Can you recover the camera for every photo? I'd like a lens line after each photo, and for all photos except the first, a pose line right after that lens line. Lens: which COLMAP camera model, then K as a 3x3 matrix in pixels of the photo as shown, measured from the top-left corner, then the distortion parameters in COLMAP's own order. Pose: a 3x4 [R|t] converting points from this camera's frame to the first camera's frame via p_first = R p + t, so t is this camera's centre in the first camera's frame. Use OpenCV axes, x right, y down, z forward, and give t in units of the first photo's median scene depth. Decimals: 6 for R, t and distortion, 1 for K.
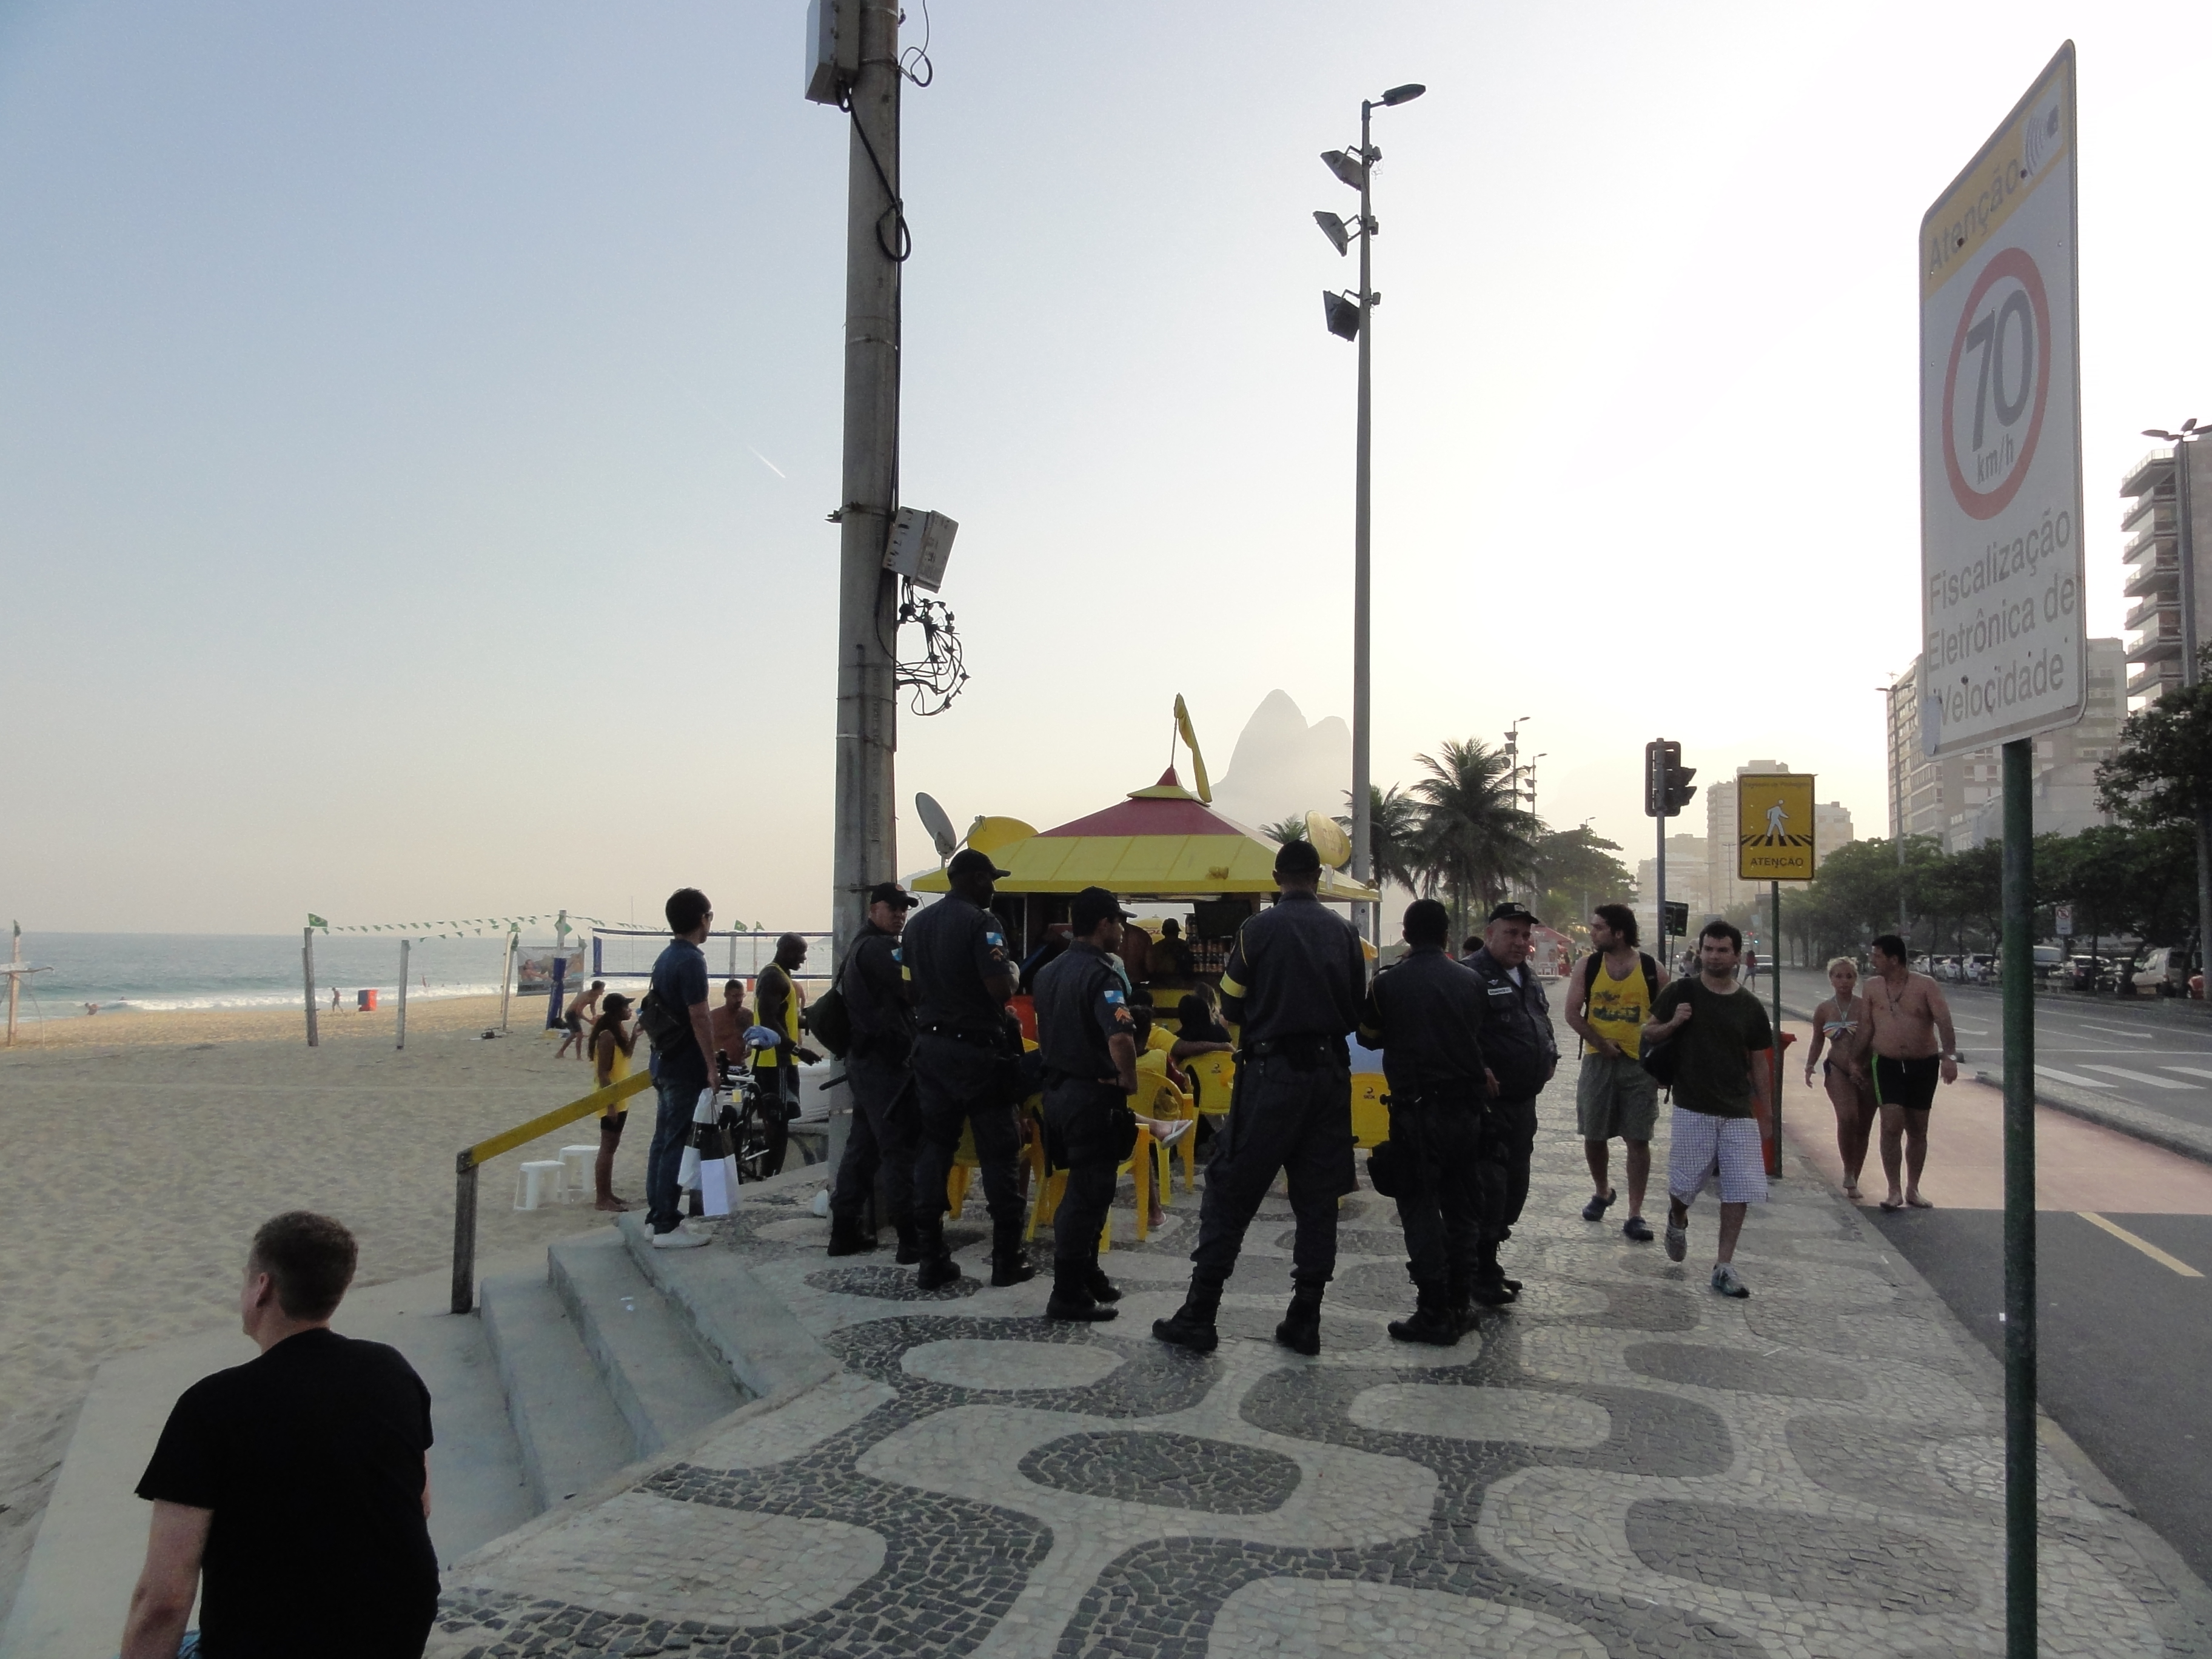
lens RADIAL K [[1529.8, 0, 1106.0], [0, 1529.8, 829.5], [0, 0, 1]] dist [0.002388, 0.001572]
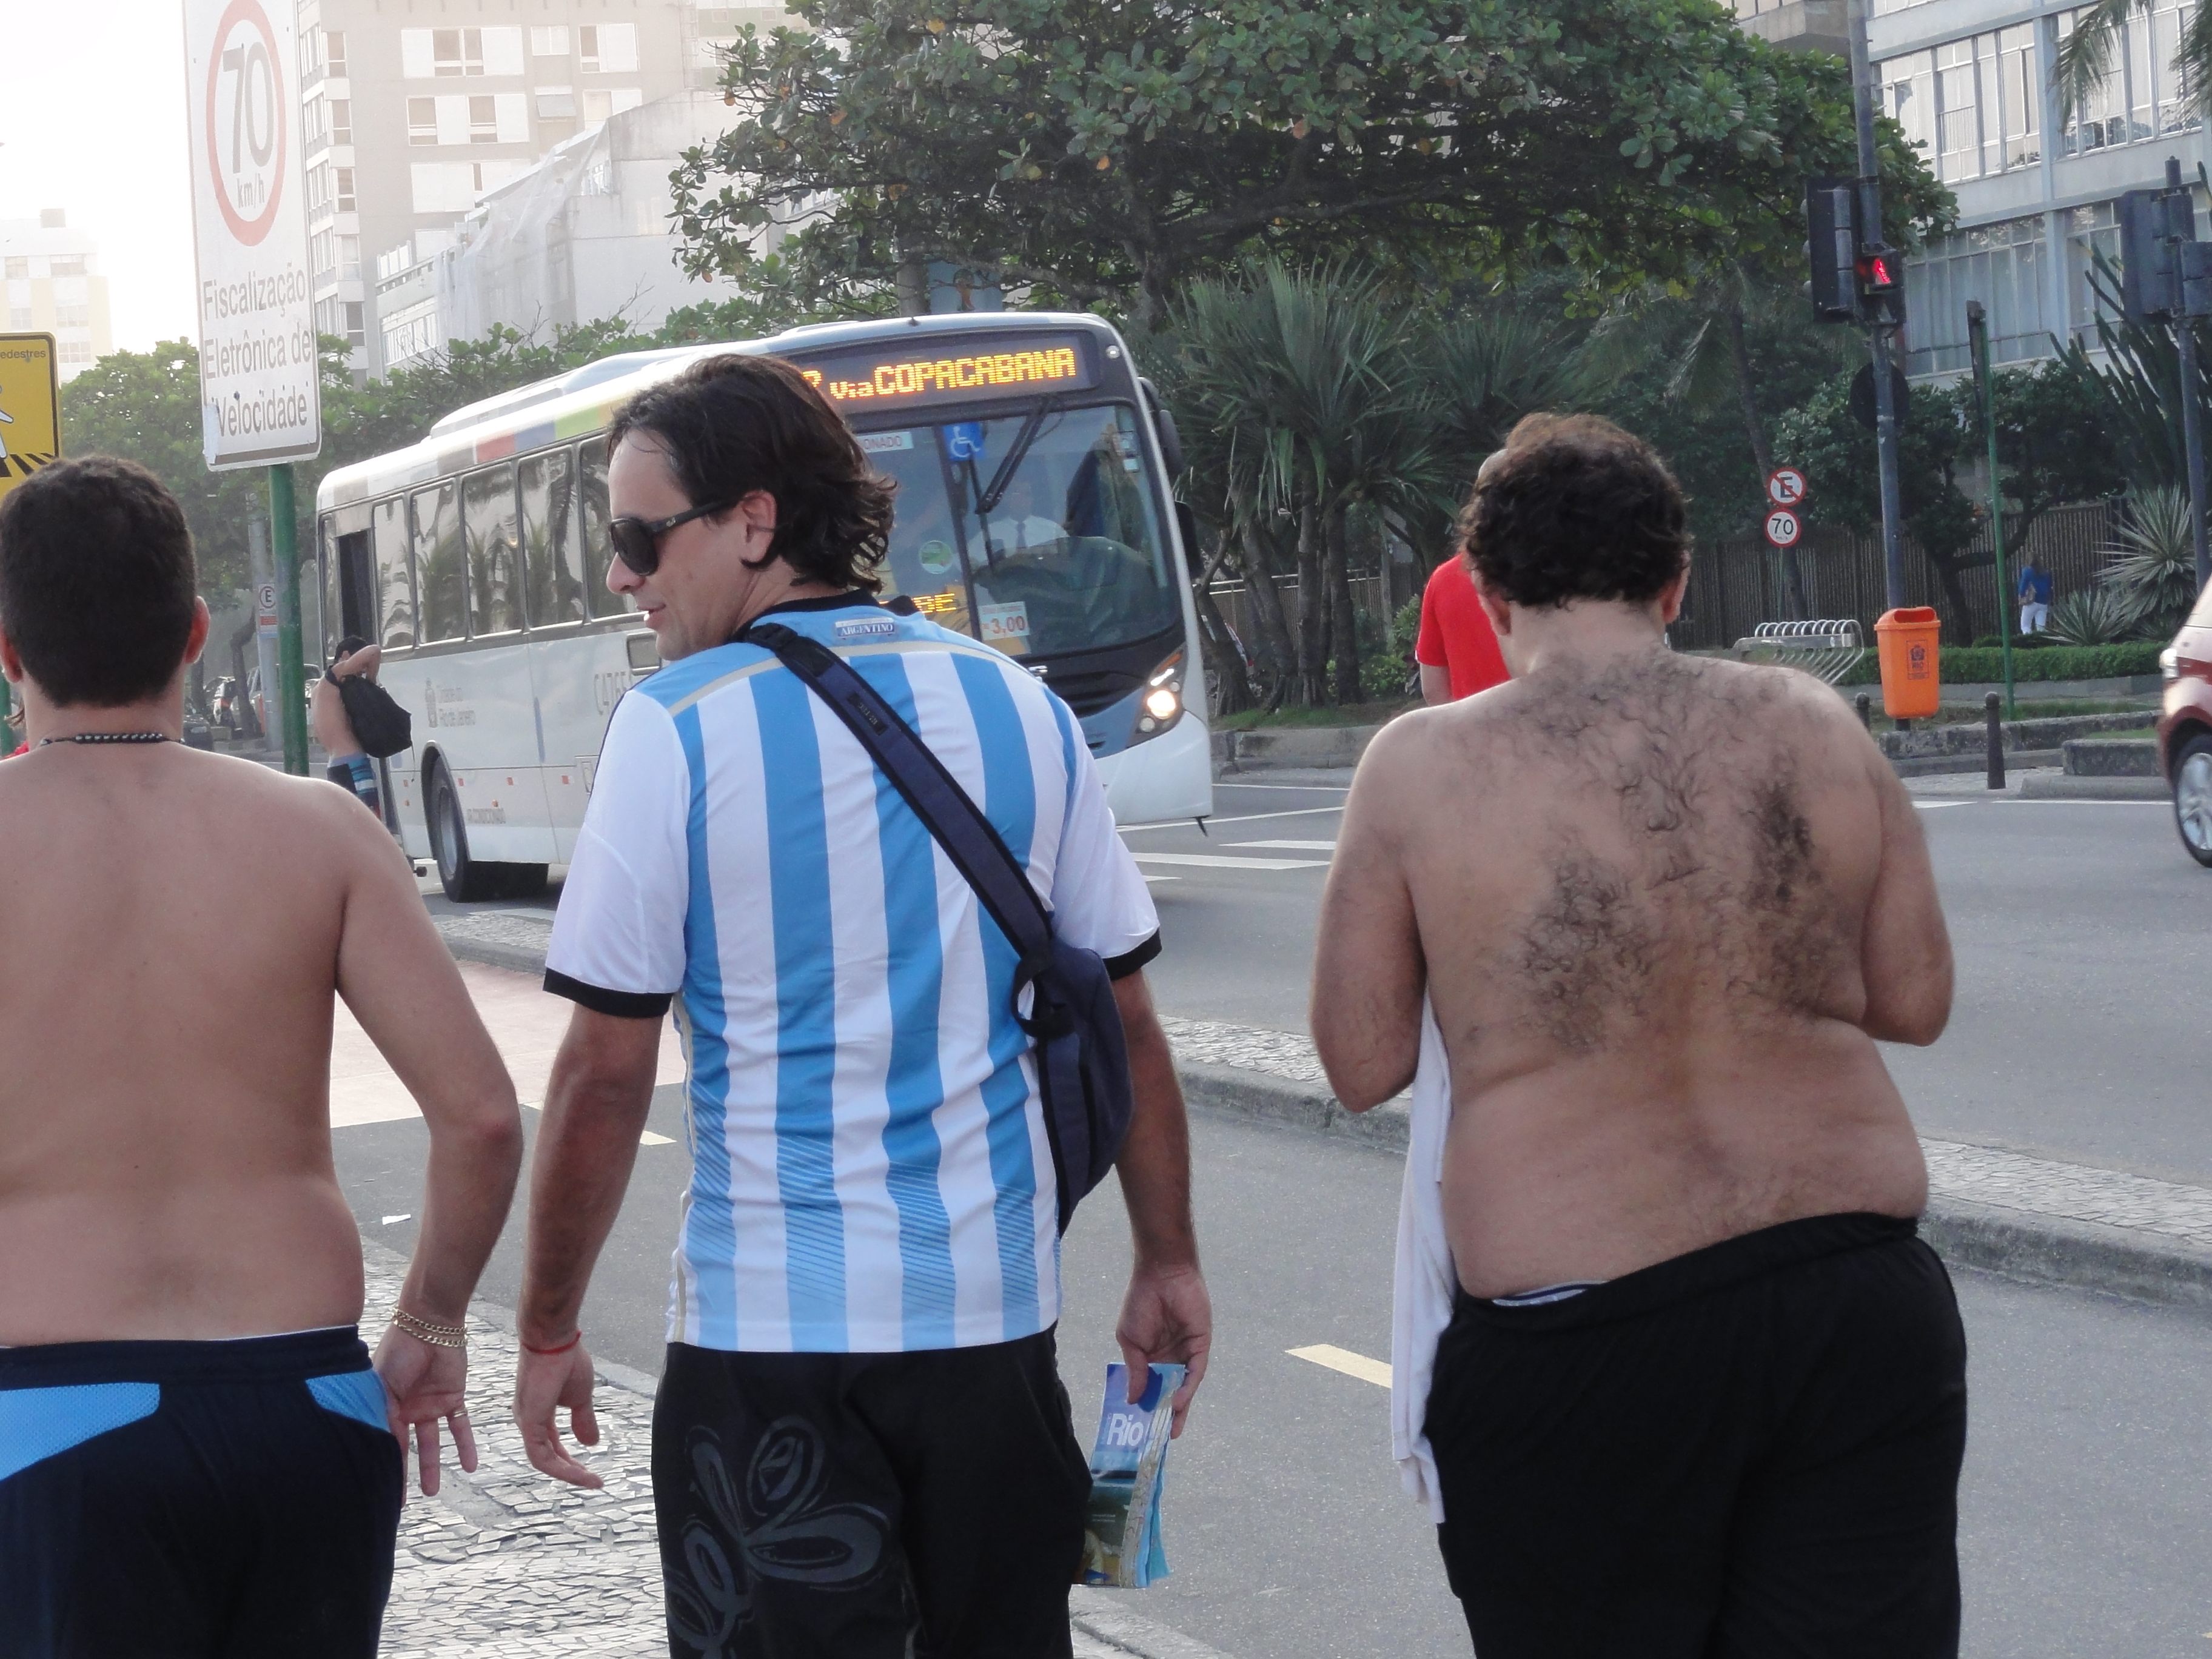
lens RADIAL K [[5040.7, 0, 1106.0], [0, 5040.7, 829.5], [0, 0, 1]] dist [-0.028547, 0.341271]
pose [[0.796934, -0.089523, 0.597396, -1.010832], [0.030745, 0.993687, 0.107896, -0.154452], [-0.603284, -0.067619, 0.794655, -2.039845]]
